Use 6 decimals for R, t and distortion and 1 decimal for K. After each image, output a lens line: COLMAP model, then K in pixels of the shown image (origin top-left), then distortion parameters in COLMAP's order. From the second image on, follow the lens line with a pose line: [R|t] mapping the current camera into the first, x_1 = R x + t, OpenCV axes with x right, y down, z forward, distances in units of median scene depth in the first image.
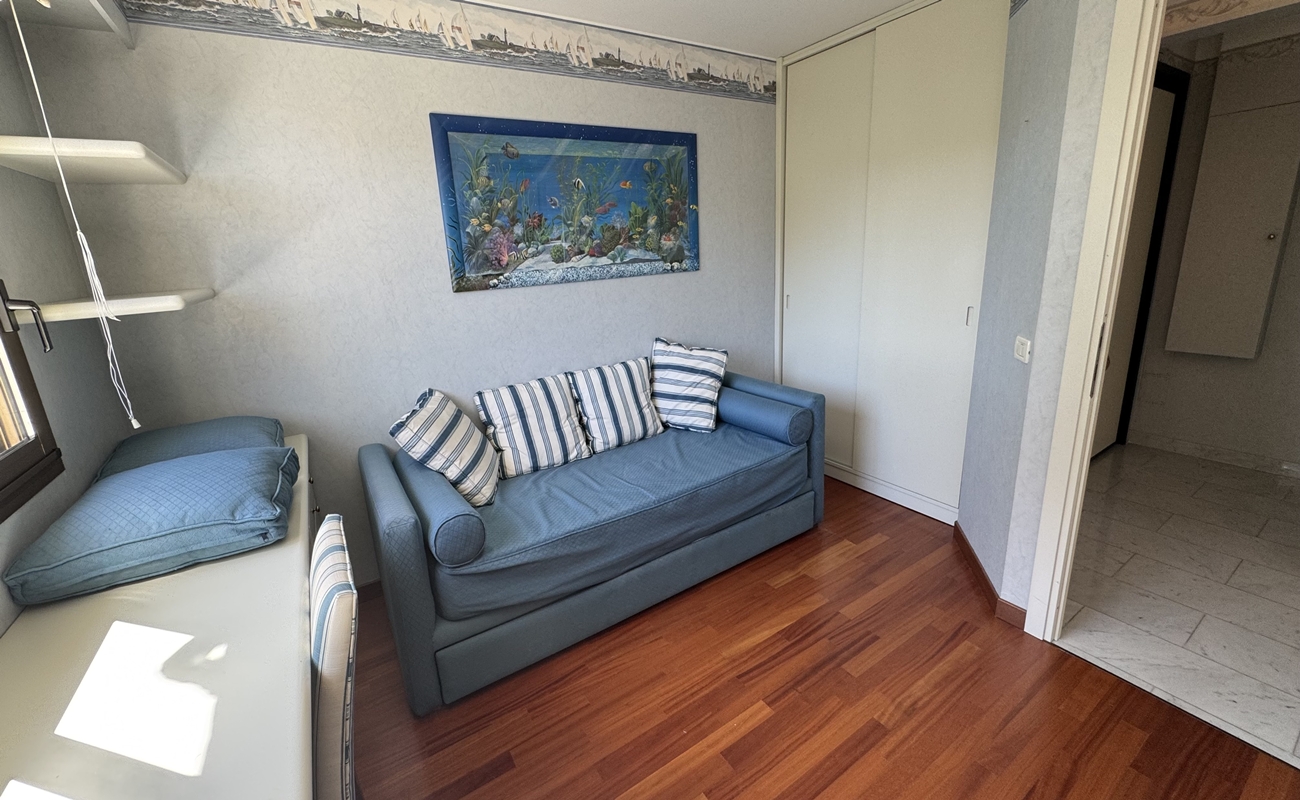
lens RADIAL K [[523.6, 0, 650.8], [0, 523.6, 389.7], [0, 0, 1]] dist [0.000455, -0.001017]
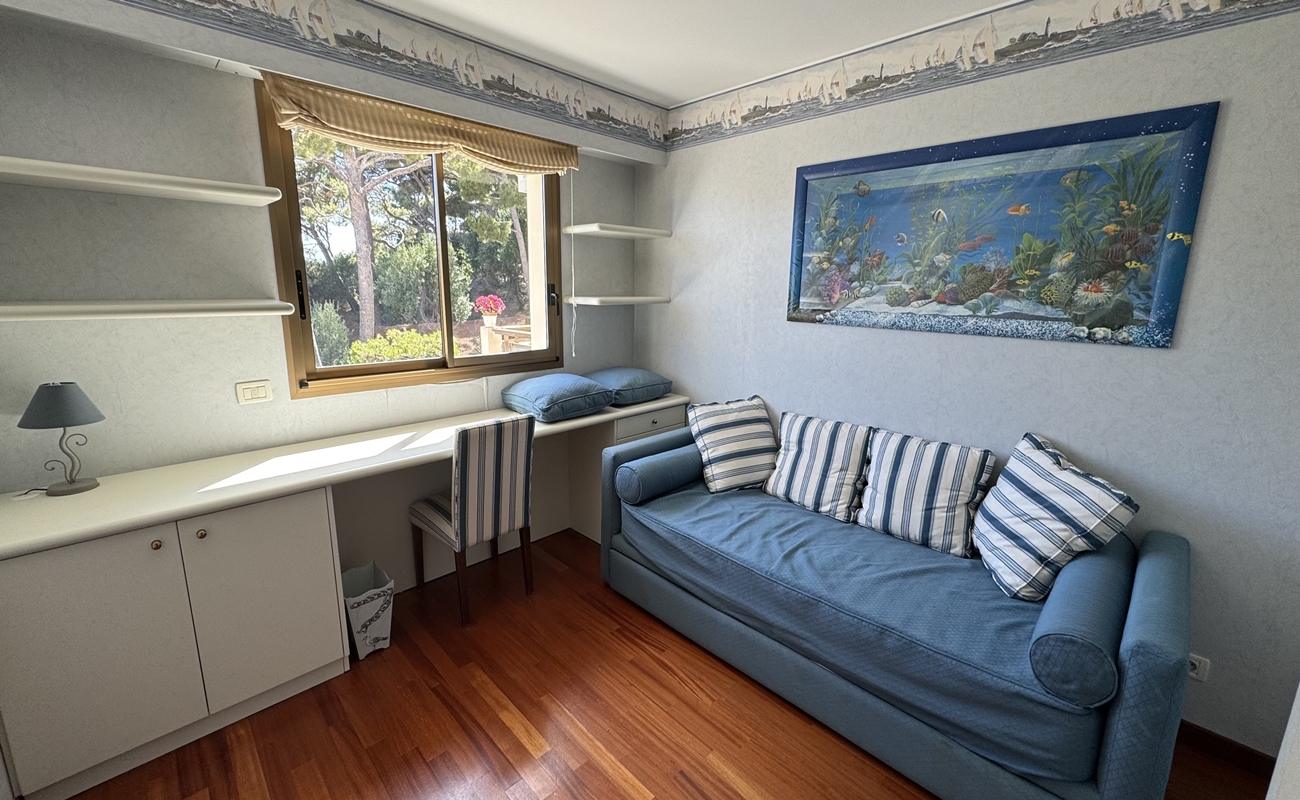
lens RADIAL K [[523.6, 0, 650.5], [0, 523.6, 393.8], [0, 0, 1]] dist [0.000455, -0.001017]
pose [[0.196311, 0.263430, -0.944493, 0.615233], [-0.283184, 0.937422, 0.202598, -0.166706], [0.938759, 0.227693, 0.258625, 0.420741]]
